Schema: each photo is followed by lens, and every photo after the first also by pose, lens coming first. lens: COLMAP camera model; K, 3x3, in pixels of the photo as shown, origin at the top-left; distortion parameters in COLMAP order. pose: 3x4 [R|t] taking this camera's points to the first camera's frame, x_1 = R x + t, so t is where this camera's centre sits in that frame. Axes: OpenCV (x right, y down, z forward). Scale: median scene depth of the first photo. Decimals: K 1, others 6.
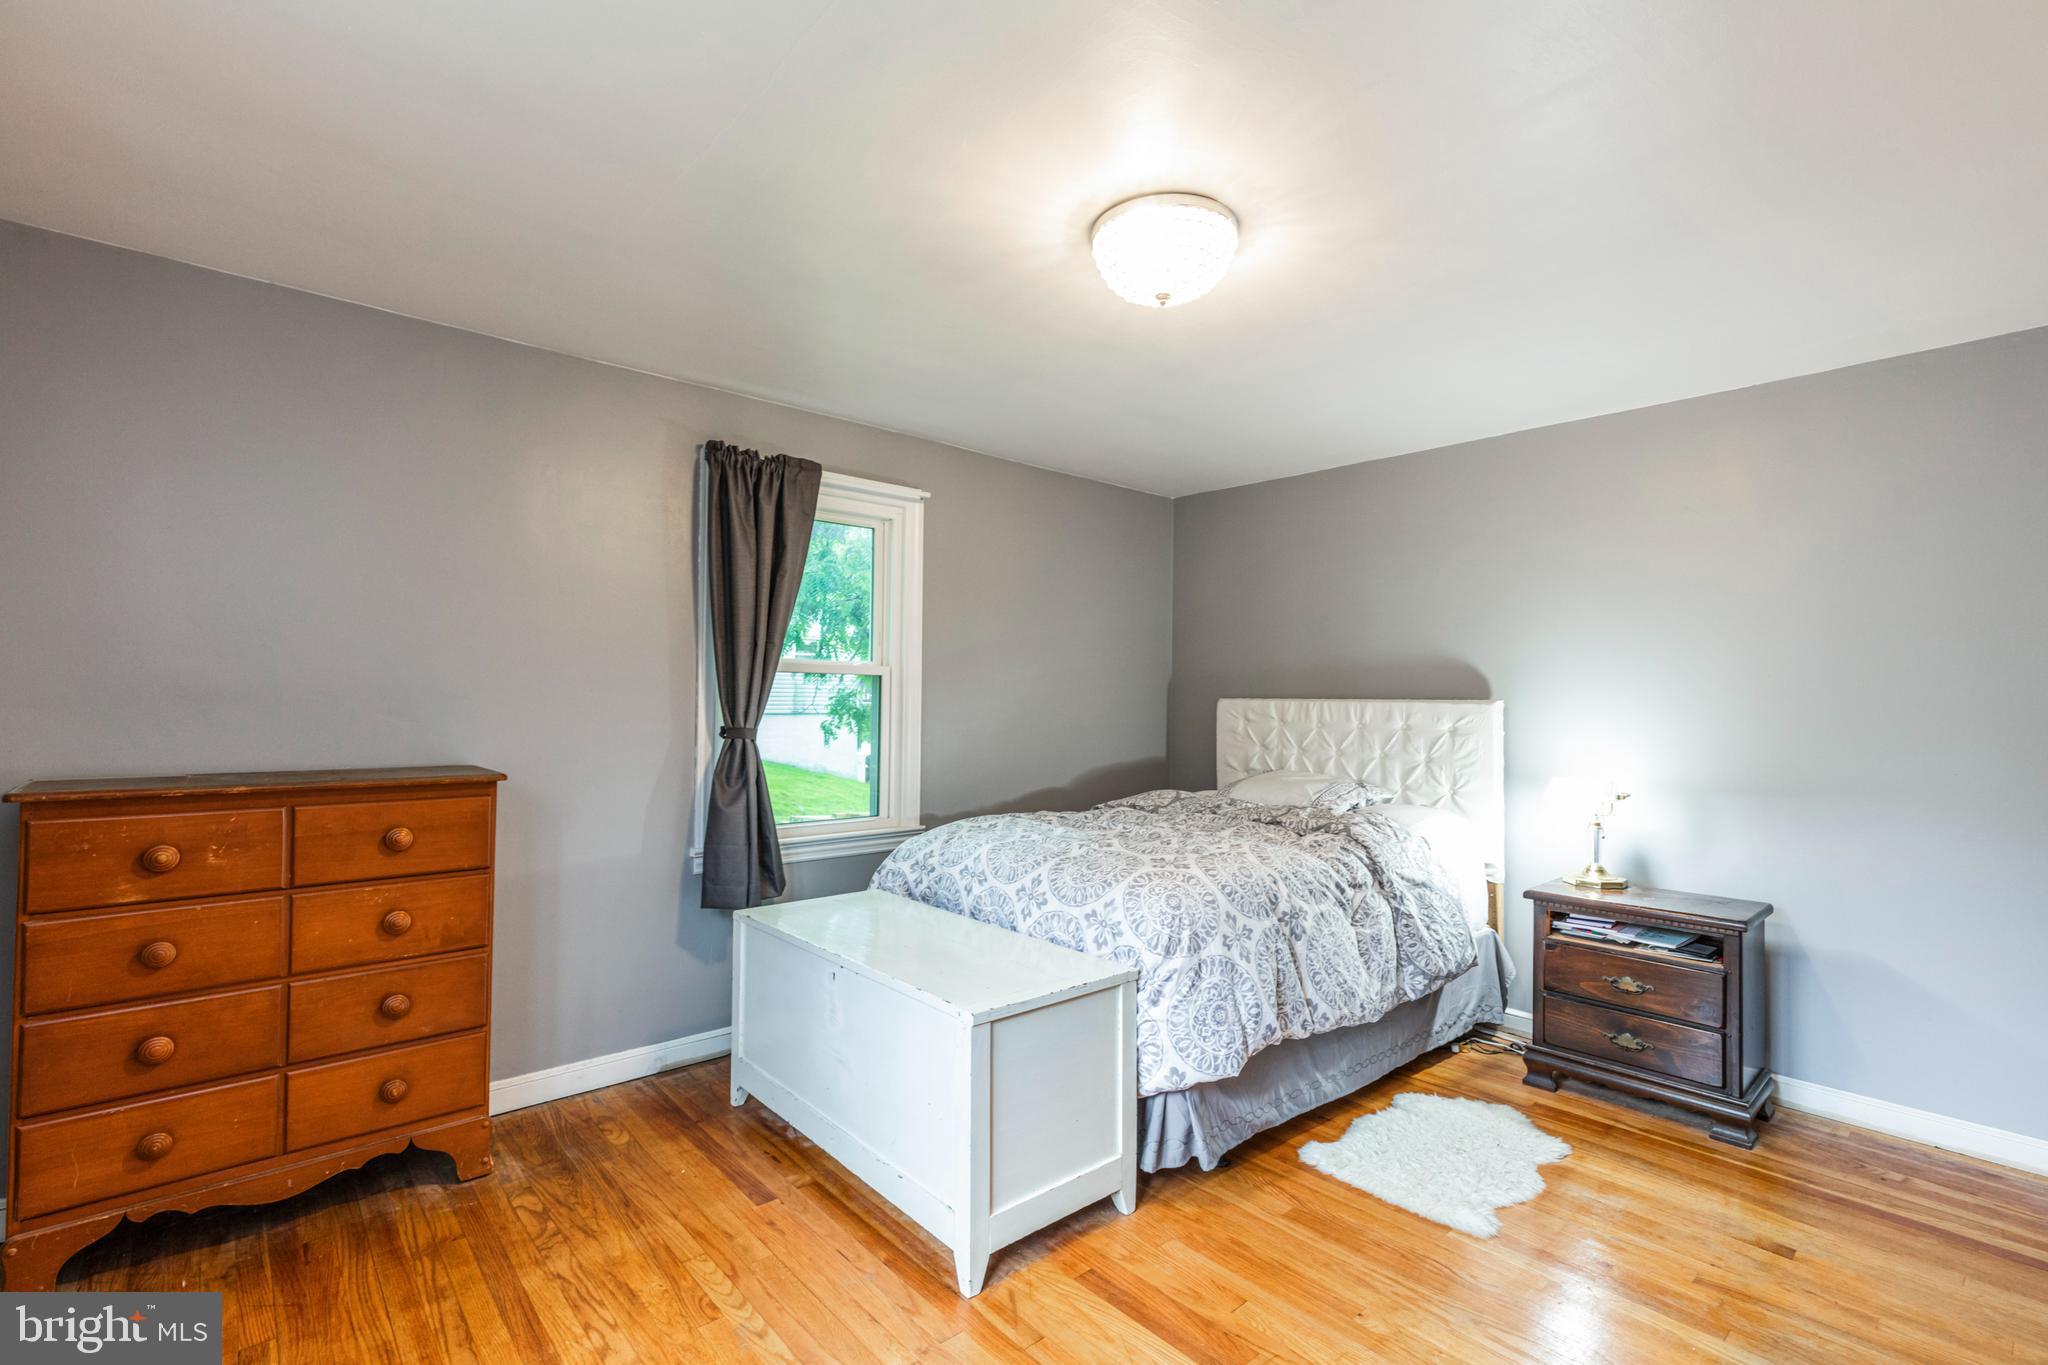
lens RADIAL K [[922.1, 0, 1021.1], [0, 922.1, 690.6], [0, 0, 1]] dist [-0.016599, -0.000057]
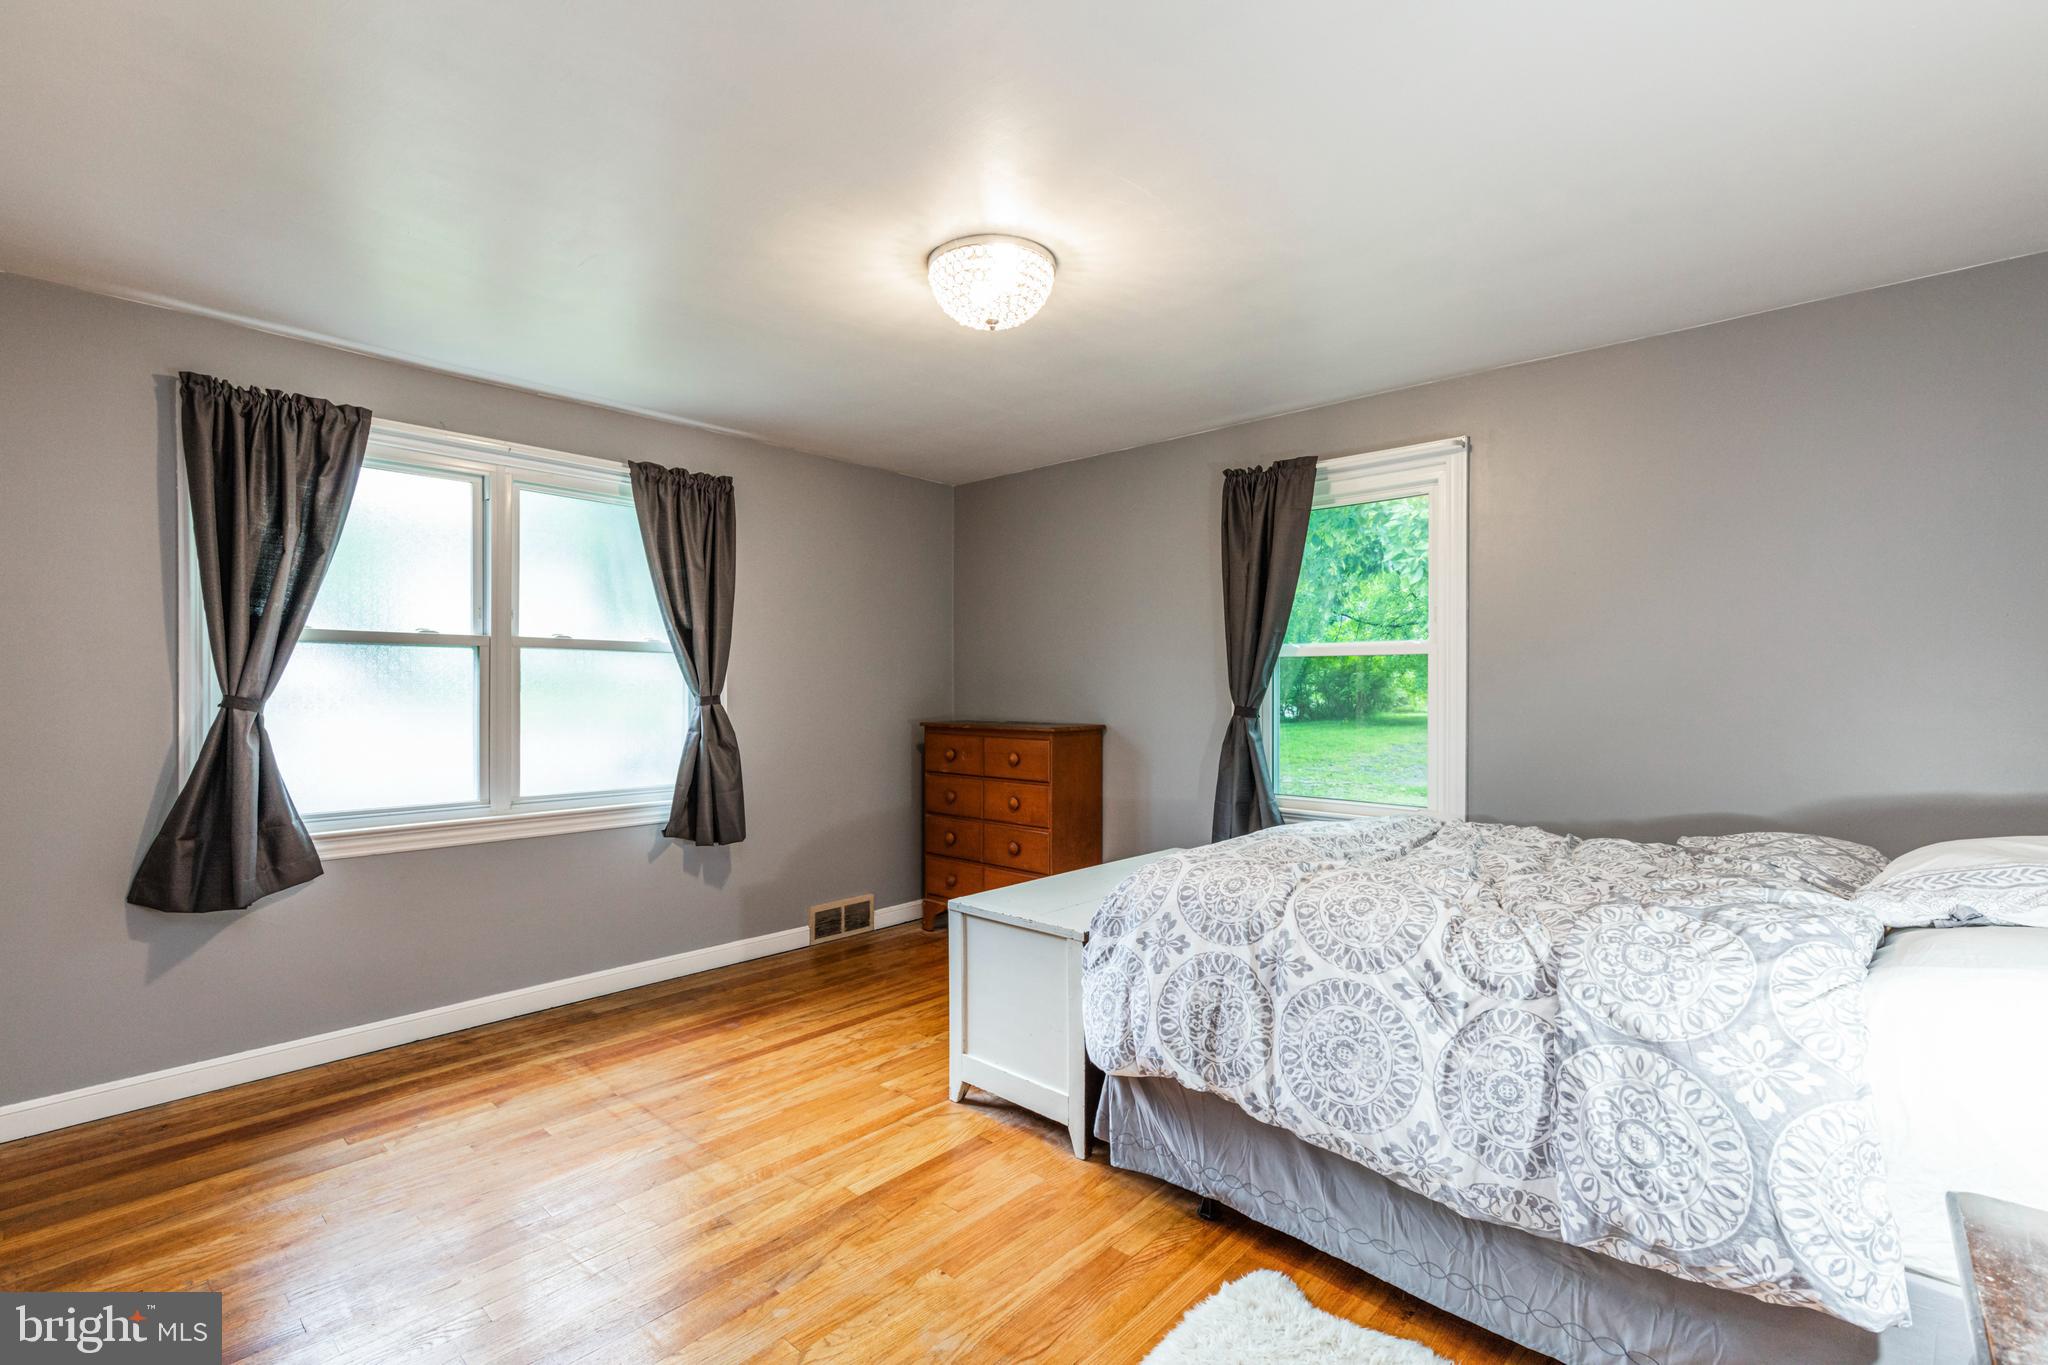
lens RADIAL K [[922.1, 0, 1019.9], [0, 922.1, 687.0], [0, 0, 1]] dist [-0.016599, -0.000057]
pose [[0.097274, -0.007044, -0.995233, 1.083706], [0.015559, 0.999864, -0.005556, 0.024665], [0.995136, -0.014944, 0.097370, 0.765934]]
